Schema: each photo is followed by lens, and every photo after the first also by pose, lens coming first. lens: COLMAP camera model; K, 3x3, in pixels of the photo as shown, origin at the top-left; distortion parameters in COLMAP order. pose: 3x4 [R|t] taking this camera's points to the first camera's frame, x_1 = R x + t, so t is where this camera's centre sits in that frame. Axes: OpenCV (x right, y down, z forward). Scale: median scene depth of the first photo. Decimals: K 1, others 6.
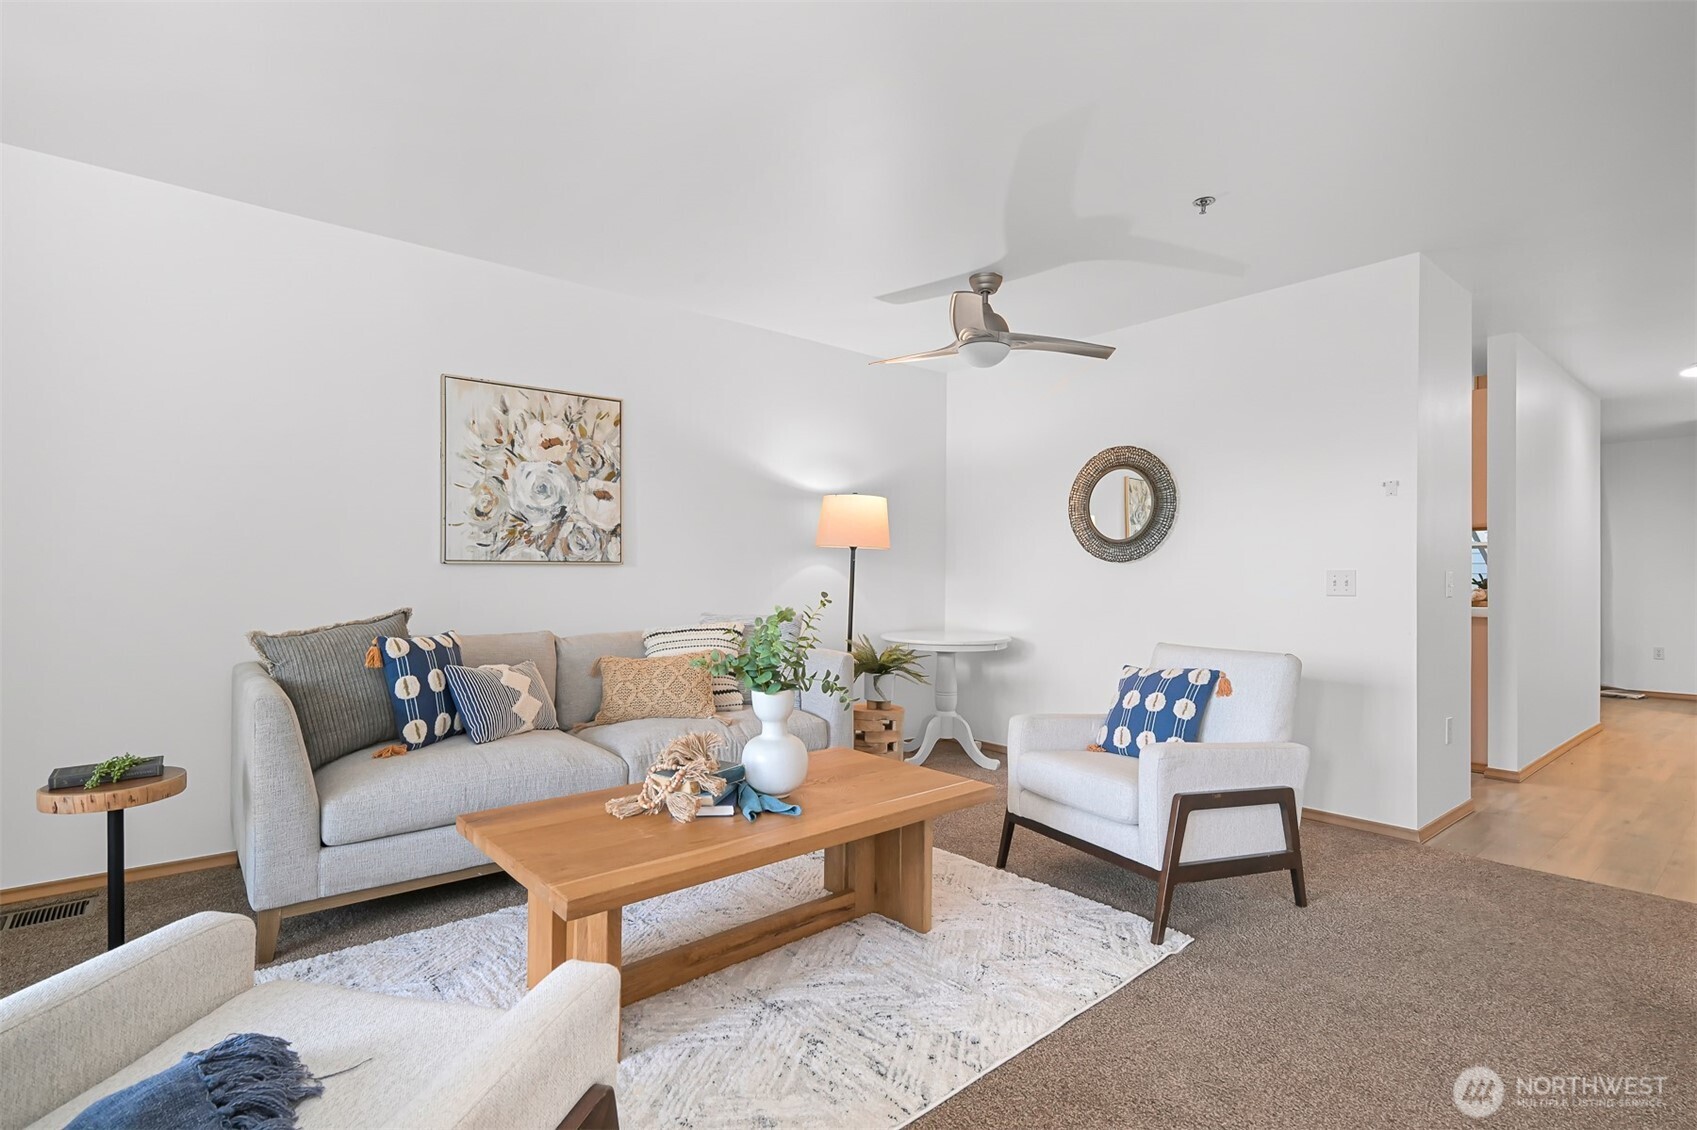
lens RADIAL K [[820.1, 0, 836.3], [0, 820.1, 570.9], [0, 0, 1]] dist [-0.002446, 0.000104]
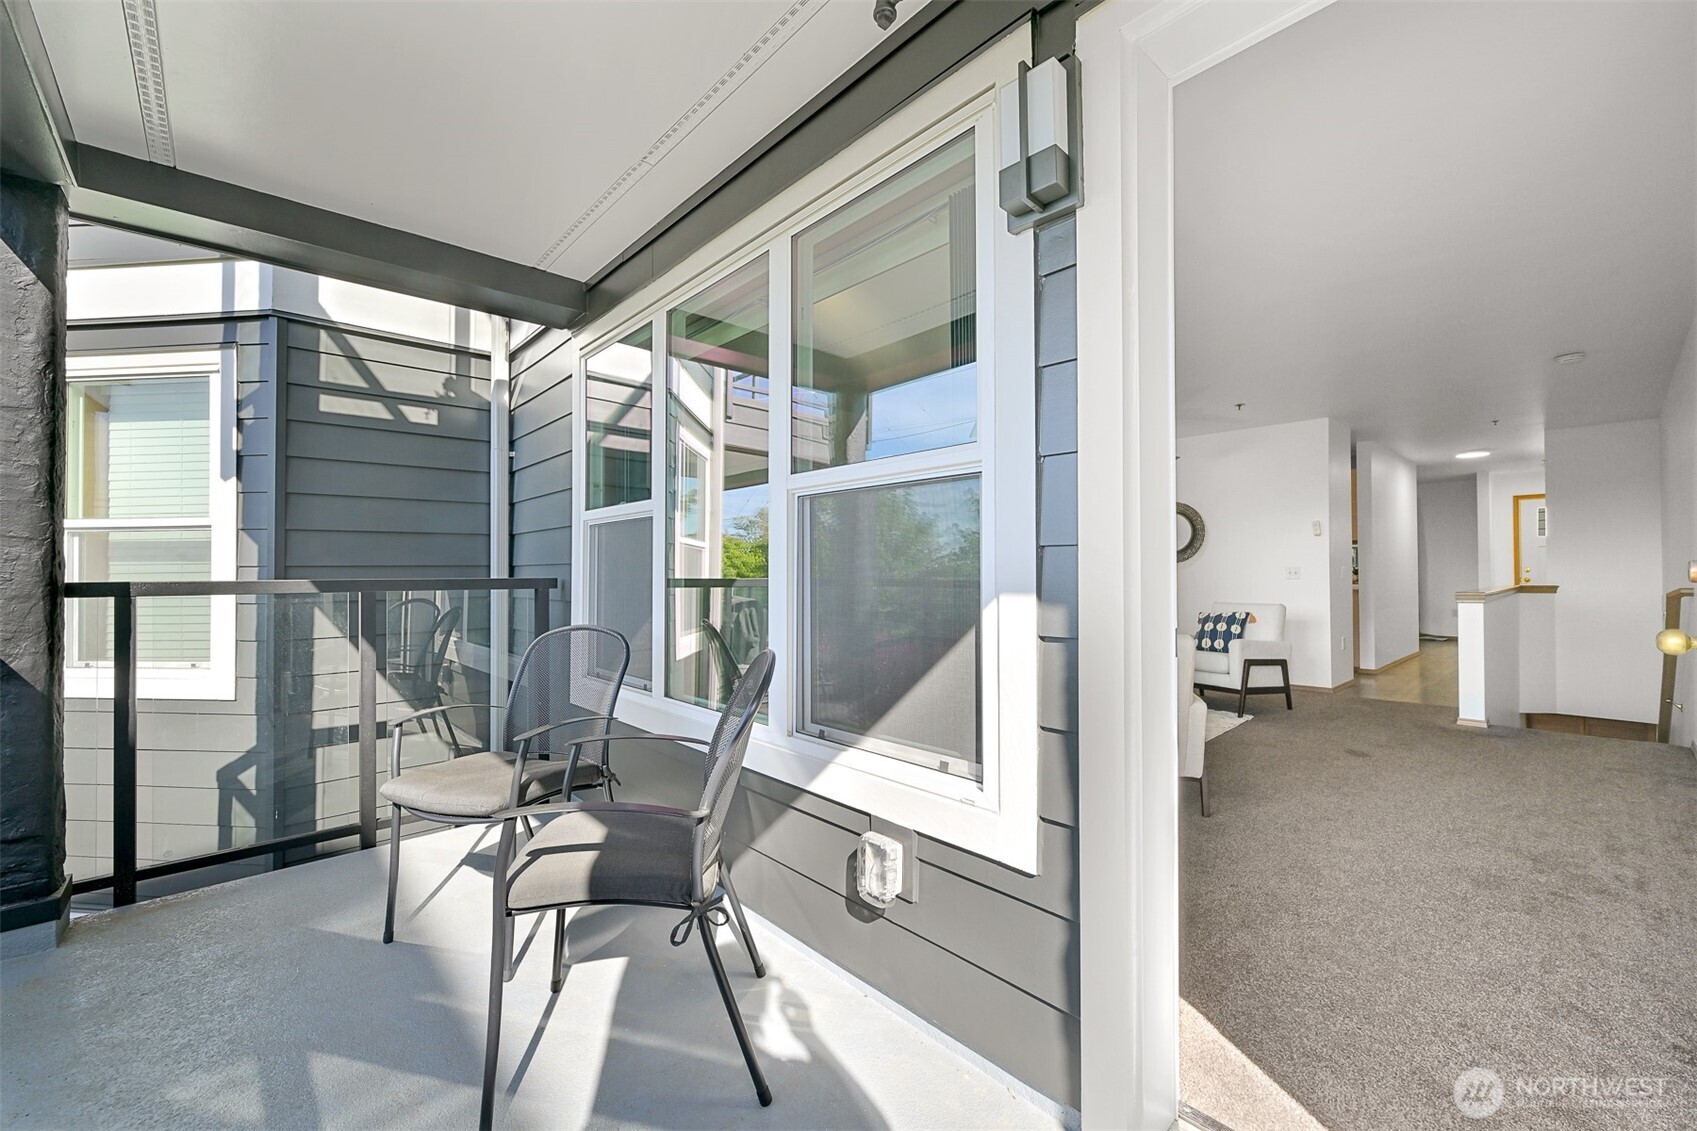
lens RADIAL K [[694.7, 0, 849.1], [0, 694.7, 561.6], [0, 0, 1]] dist [0.001864, 0.000305]
pose [[0.998353, -0.009083, 0.056654, -0.600733], [0.009558, 0.999921, -0.008129, -0.010748], [-0.056576, 0.008657, 0.998361, -0.691203]]
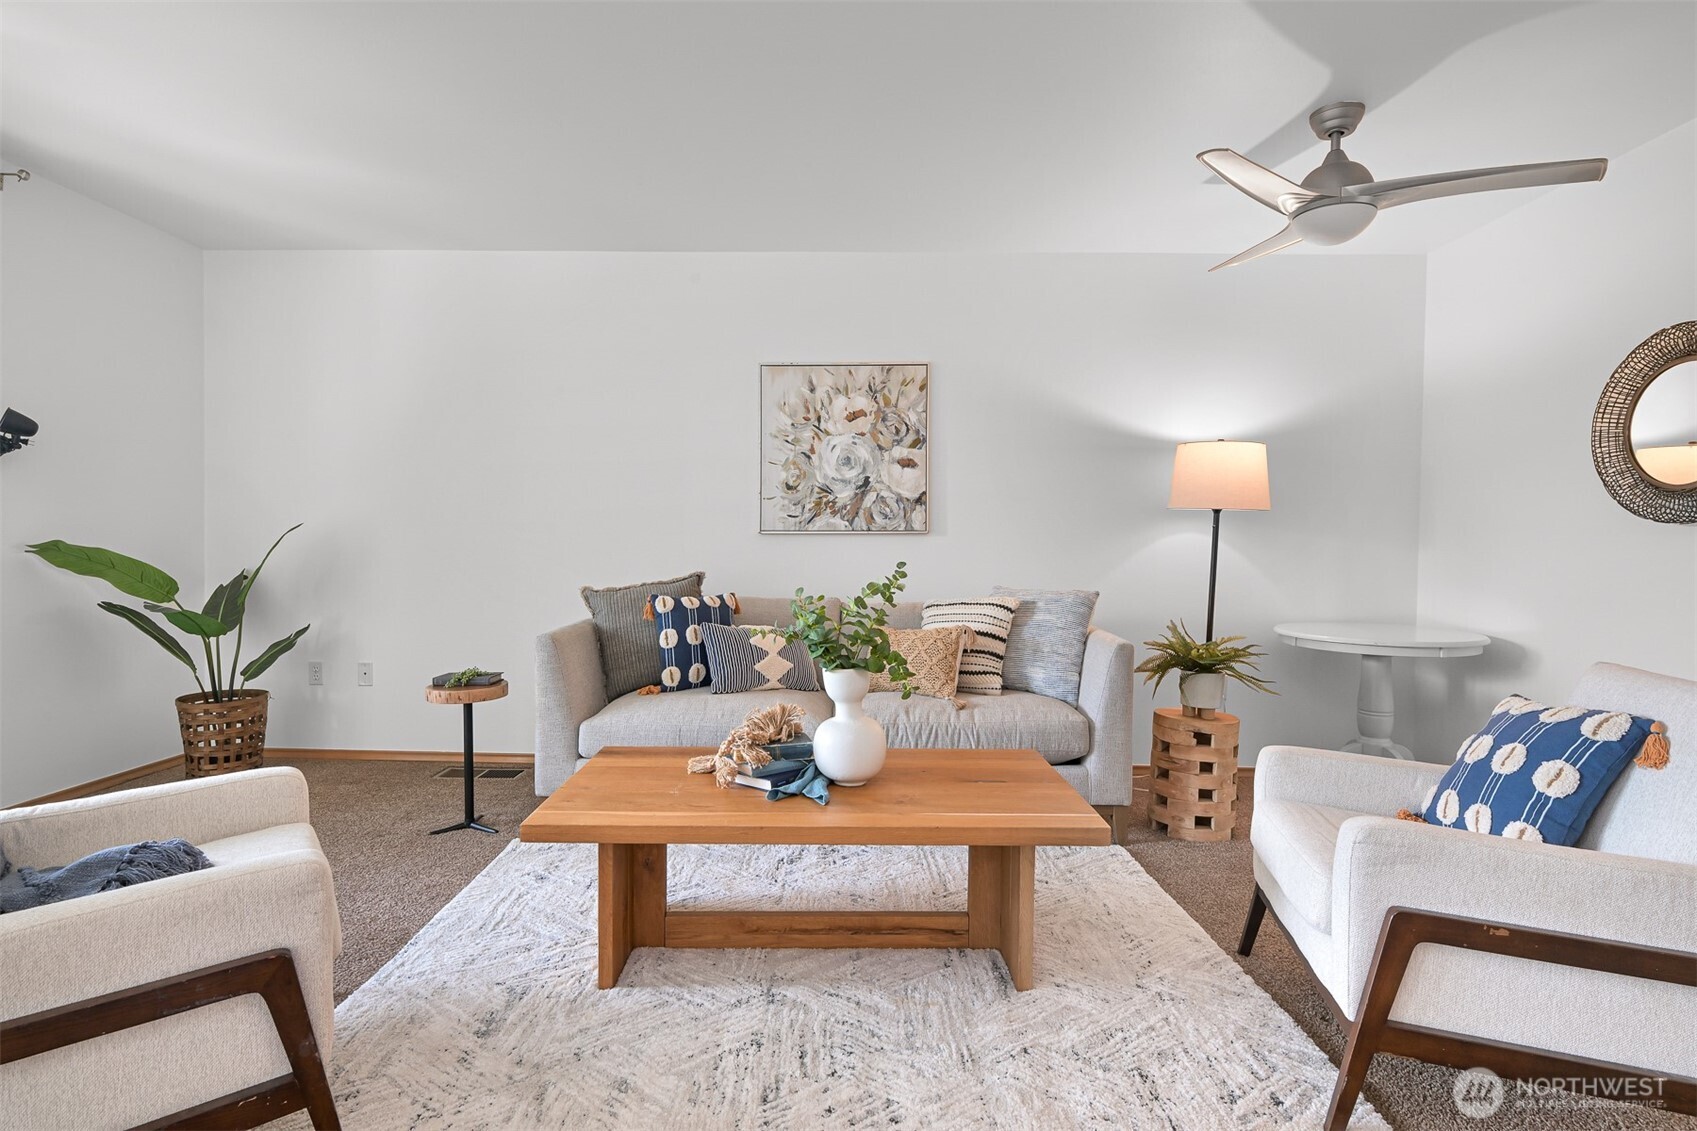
lens RADIAL K [[857.3, 0, 818.9], [0, 857.3, 563.0], [0, 0, 1]] dist [0.000590, -0.001950]
pose [[0.748128, 0.015662, -0.663370, 0.345497], [0.000174, 0.999717, 0.023799, 0.003175], [0.663555, -0.017920, 0.747913, 0.170434]]
